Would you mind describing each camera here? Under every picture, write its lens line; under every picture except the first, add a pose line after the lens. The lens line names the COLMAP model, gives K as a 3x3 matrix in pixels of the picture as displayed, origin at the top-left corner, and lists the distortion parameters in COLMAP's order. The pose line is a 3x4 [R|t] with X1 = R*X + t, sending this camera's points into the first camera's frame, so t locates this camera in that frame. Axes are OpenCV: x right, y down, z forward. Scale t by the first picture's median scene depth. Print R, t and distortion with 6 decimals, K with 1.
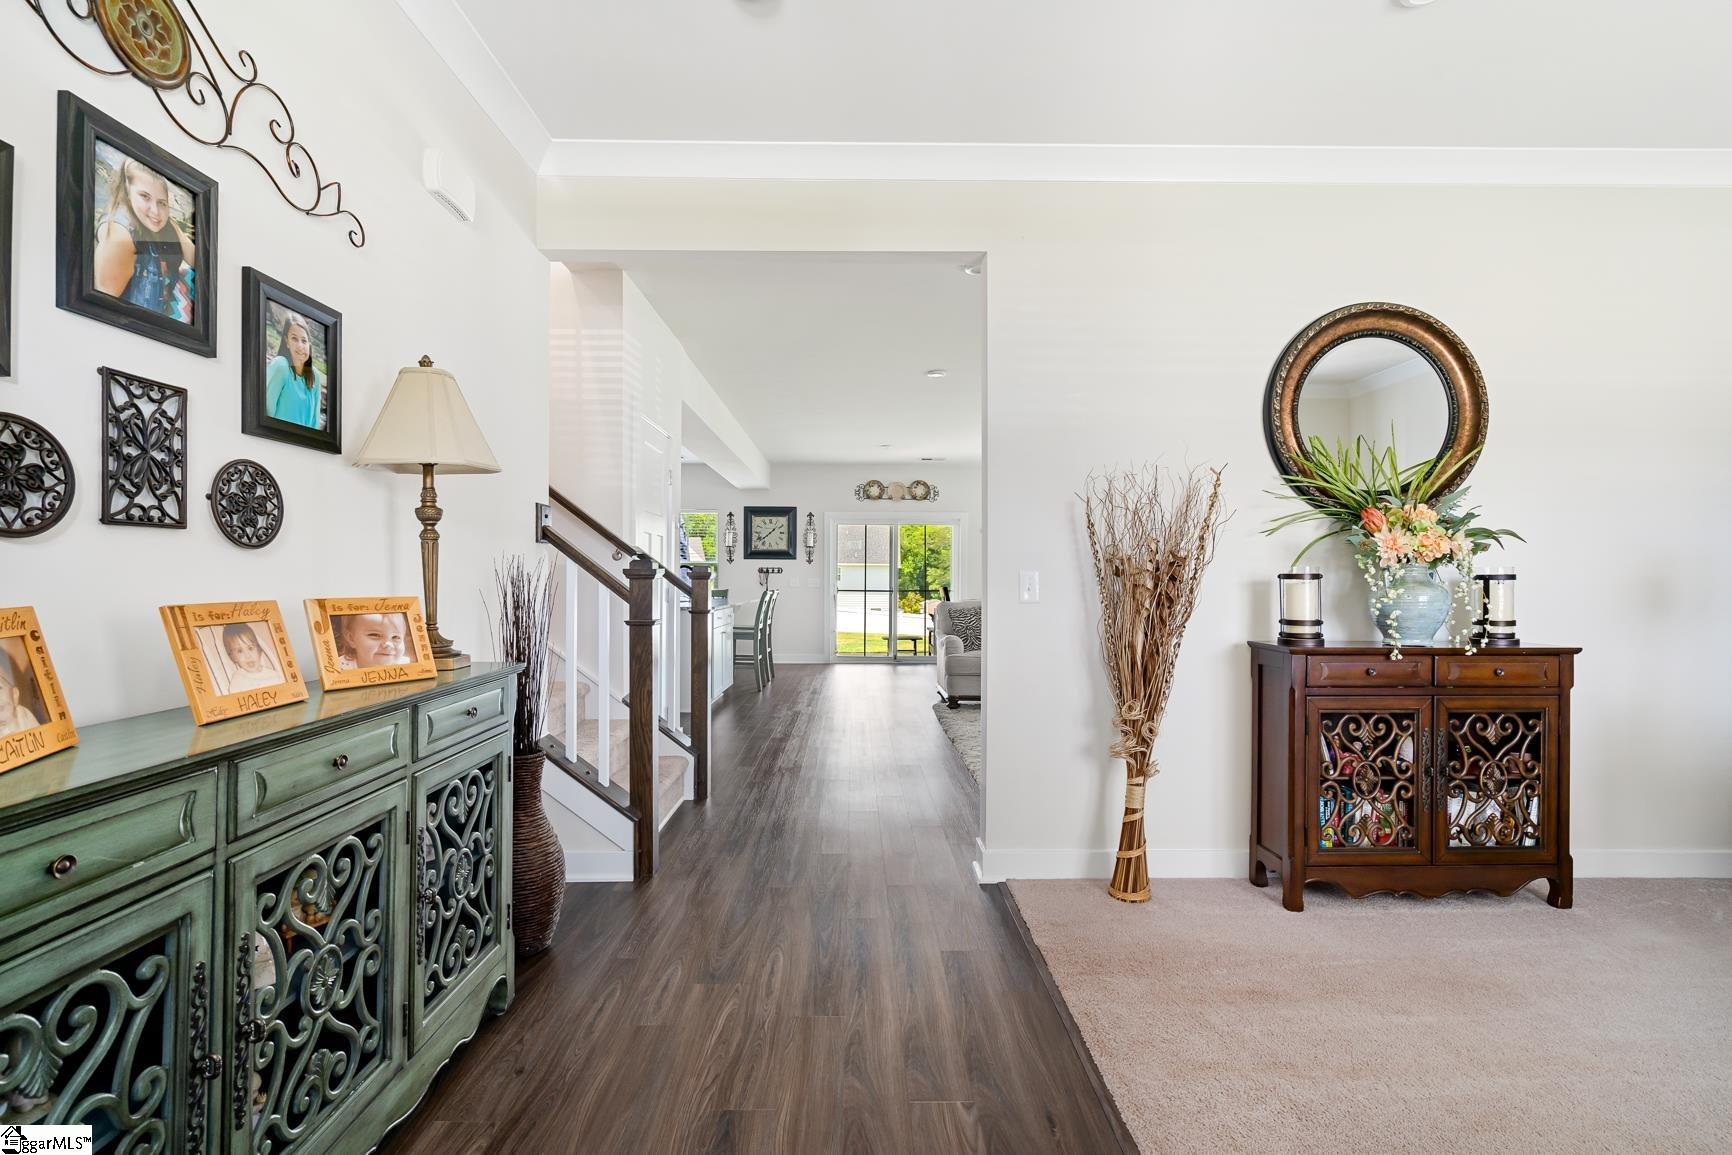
lens RADIAL K [[782.4, 0, 866.0], [0, 782.4, 577.5], [0, 0, 1]] dist [0.001287, 0.000313]
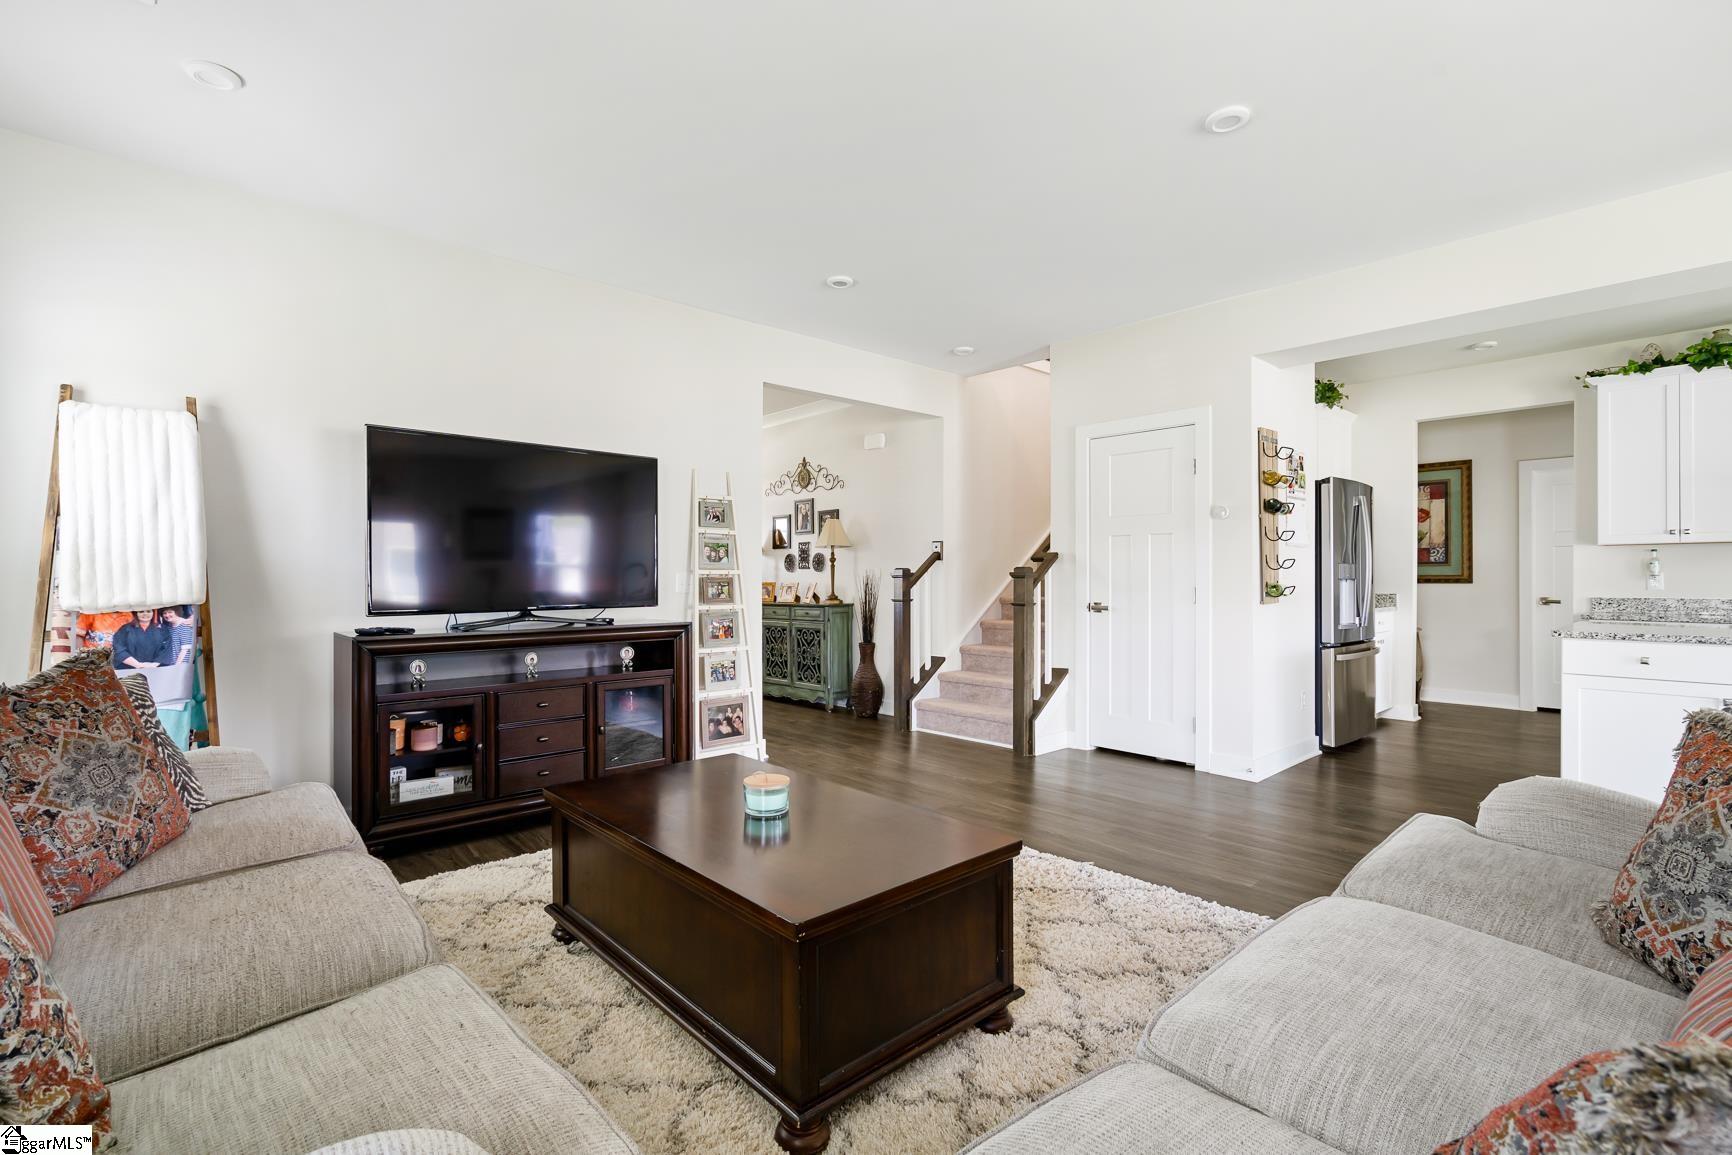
lens RADIAL K [[782.4, 0, 866.0], [0, 782.4, 577.5], [0, 0, 1]] dist [0.001287, 0.000313]
pose [[-0.747225, -0.003693, -0.664561, 2.340810], [-0.000297, 0.999986, -0.005224, 0.024014], [0.664572, -0.003706, -0.747215, 5.231338]]
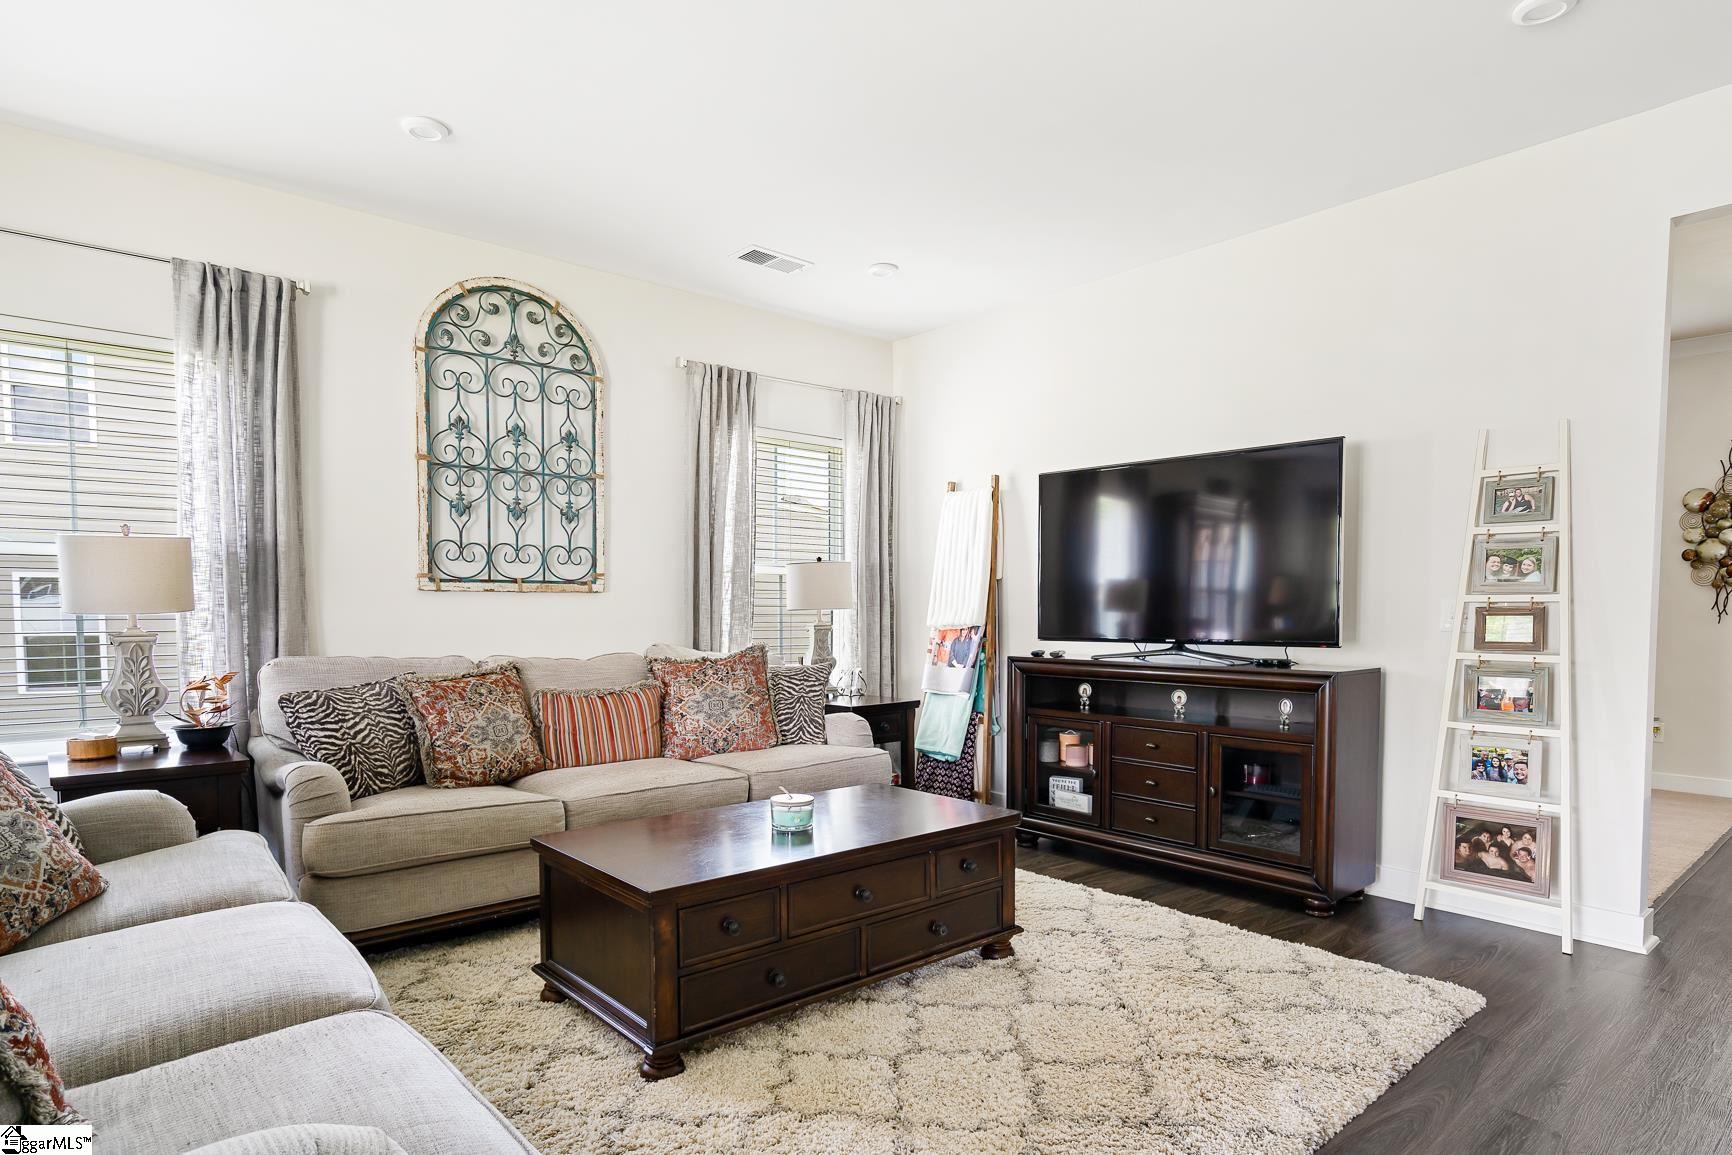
lens RADIAL K [[961.4, 0, 867.0], [0, 961.4, 638.2], [0, 0, 1]] dist [-0.001173, -0.000308]
pose [[-0.651527, -0.030704, 0.758004, -0.152771], [-0.005371, 0.999342, 0.035863, 0.006736], [-0.758606, 0.019295, -0.651263, 5.131702]]
